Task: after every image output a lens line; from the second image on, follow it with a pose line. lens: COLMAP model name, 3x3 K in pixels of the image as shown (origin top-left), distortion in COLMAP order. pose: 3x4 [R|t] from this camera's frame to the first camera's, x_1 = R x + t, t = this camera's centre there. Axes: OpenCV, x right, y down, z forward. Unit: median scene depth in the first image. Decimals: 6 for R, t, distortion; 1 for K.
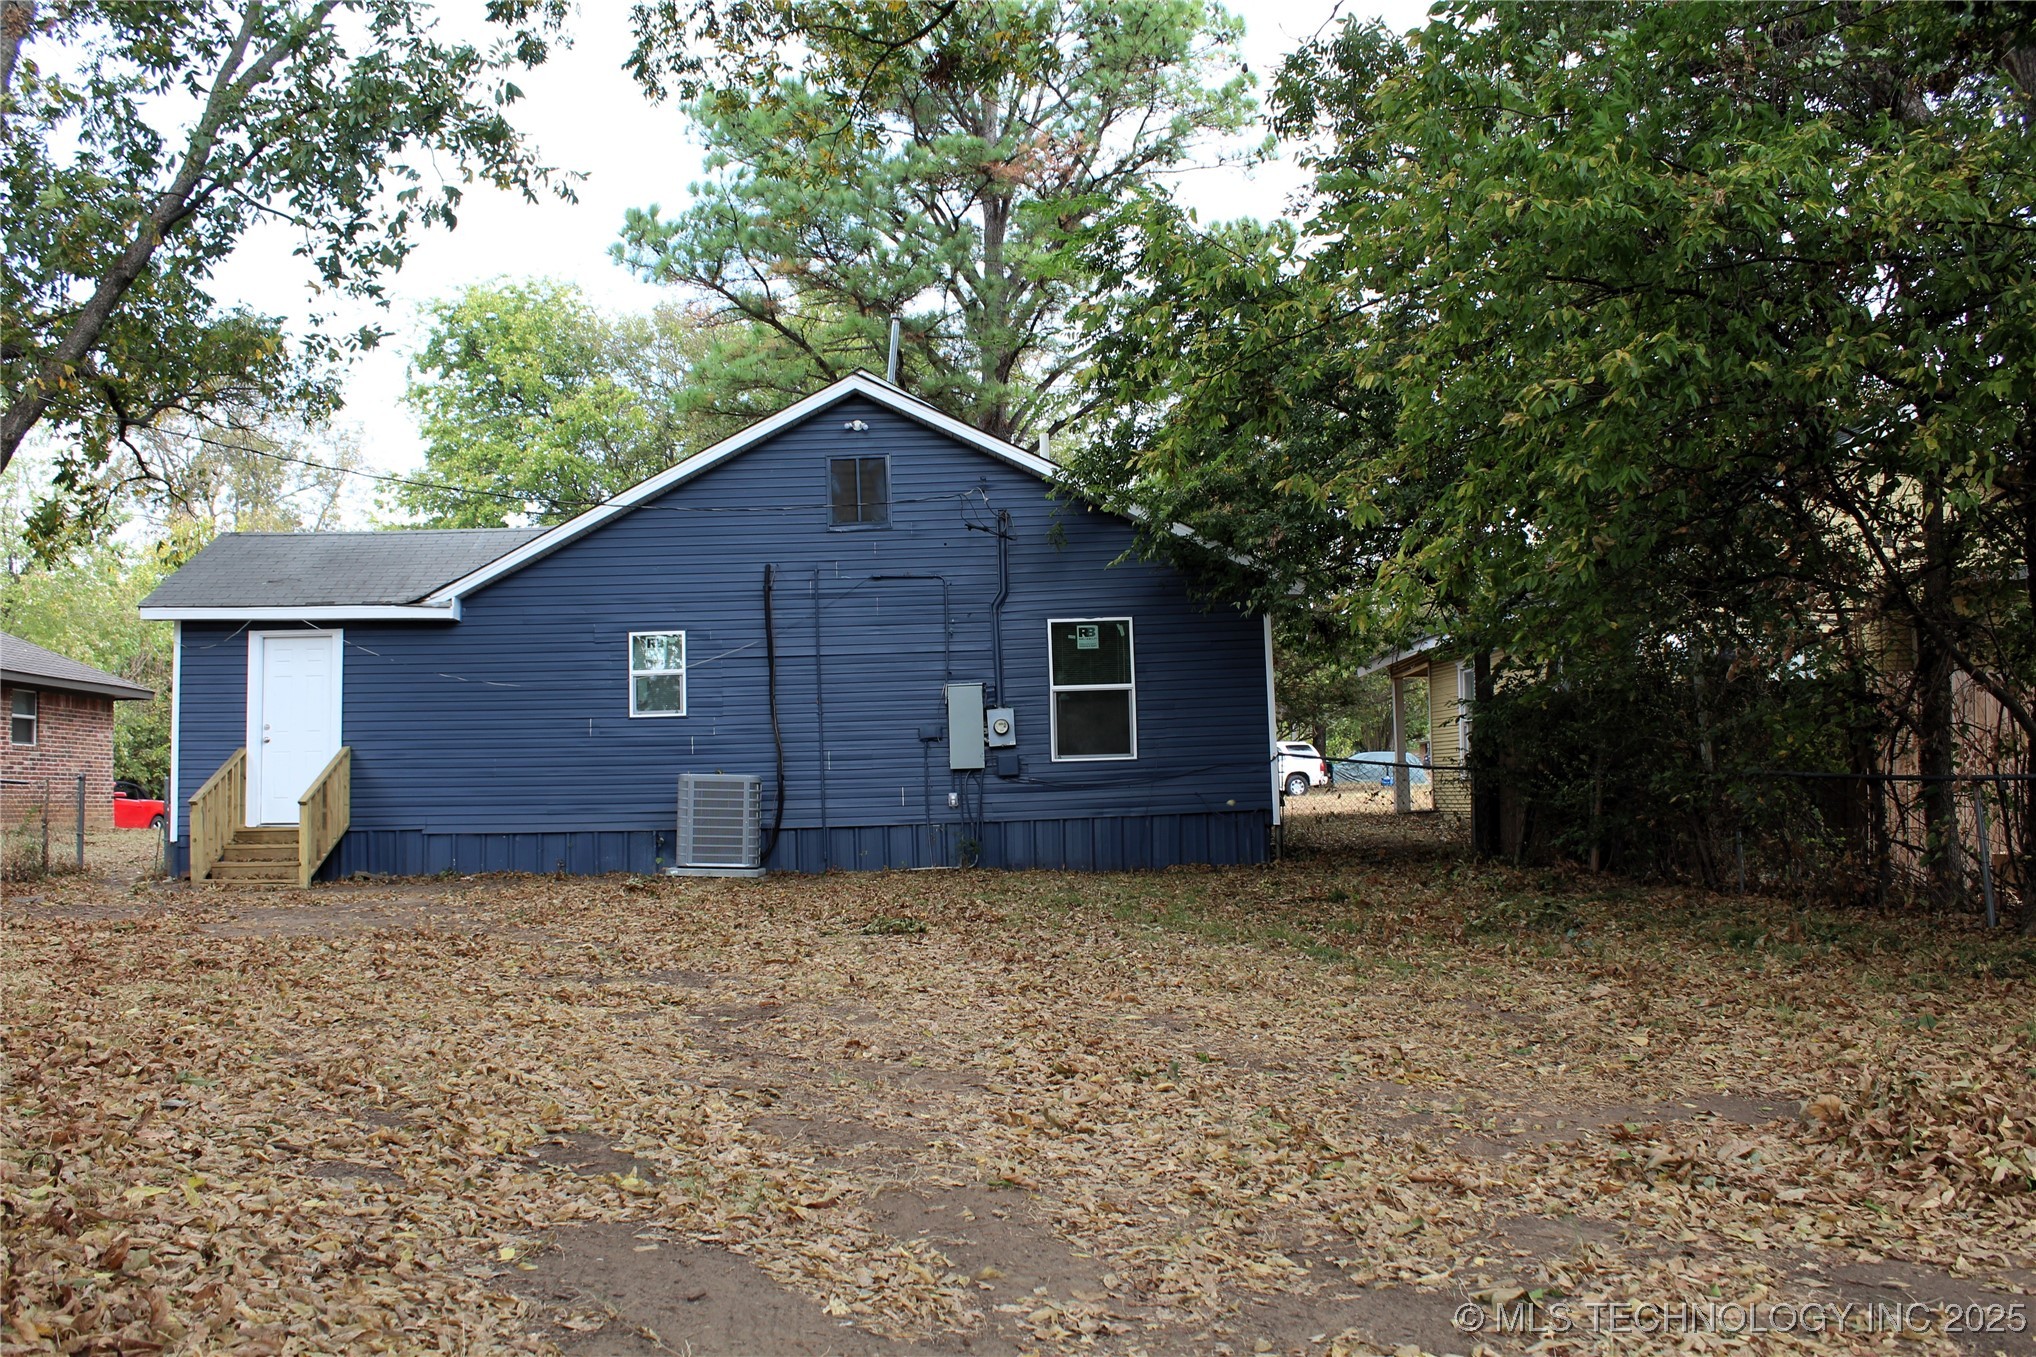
lens RADIAL K [[1689.8, 0, 1018.0], [0, 1689.8, 678.5], [0, 0, 1]] dist [-0.173308, 0.157508]
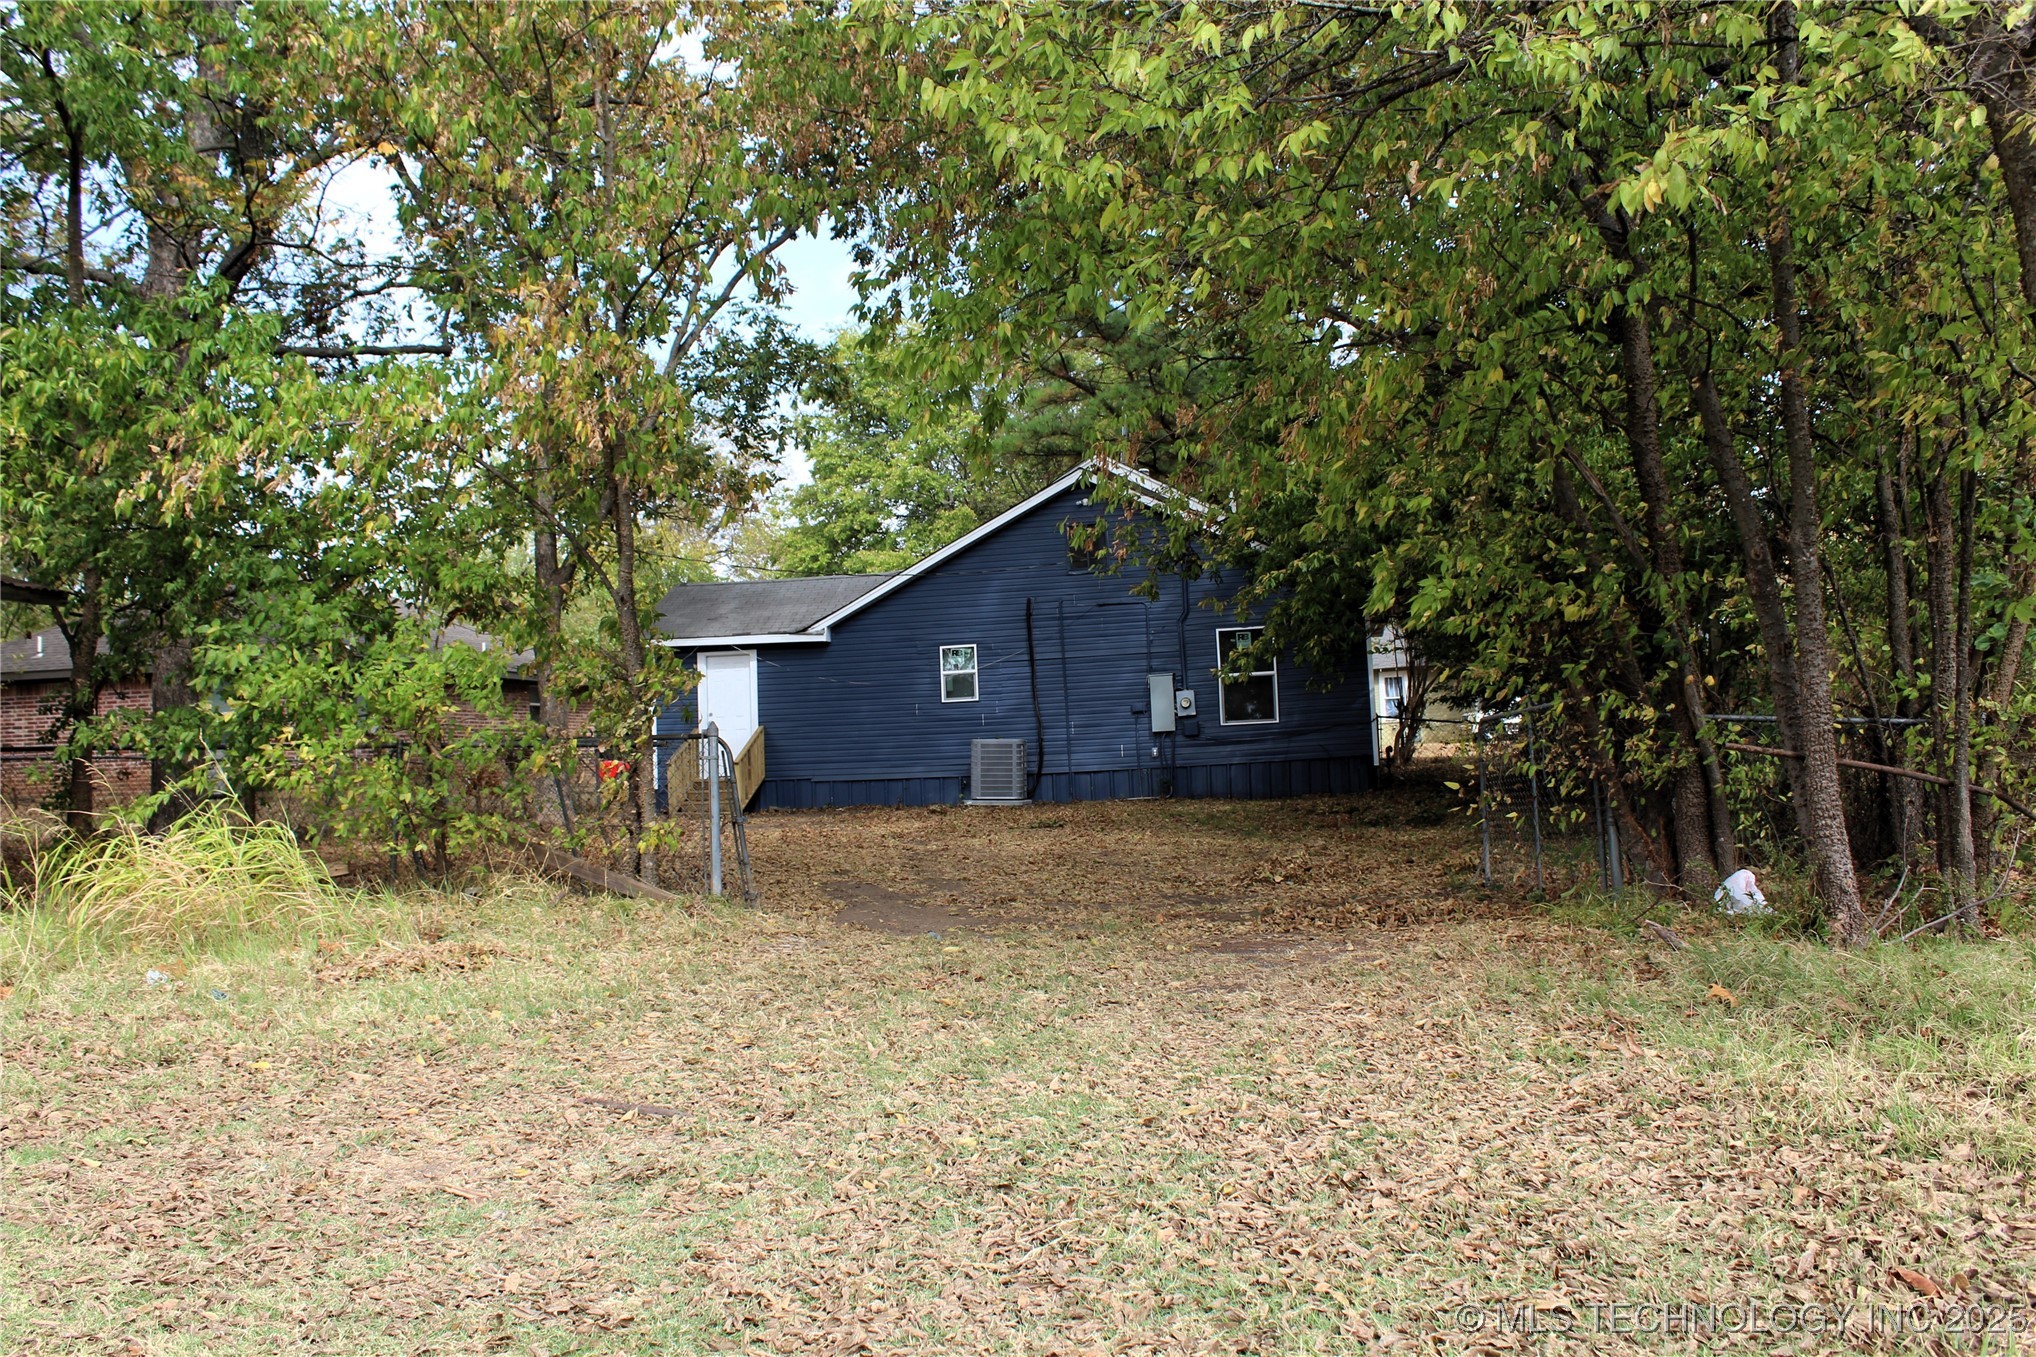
lens RADIAL K [[1689.8, 0, 1018.0], [0, 1689.8, 678.5], [0, 0, 1]] dist [-0.173308, 0.157508]
pose [[0.973367, -0.025060, -0.227878, 0.184890], [0.032289, 0.999085, 0.028050, -0.039021], [0.226966, -0.034661, 0.973286, -0.473406]]
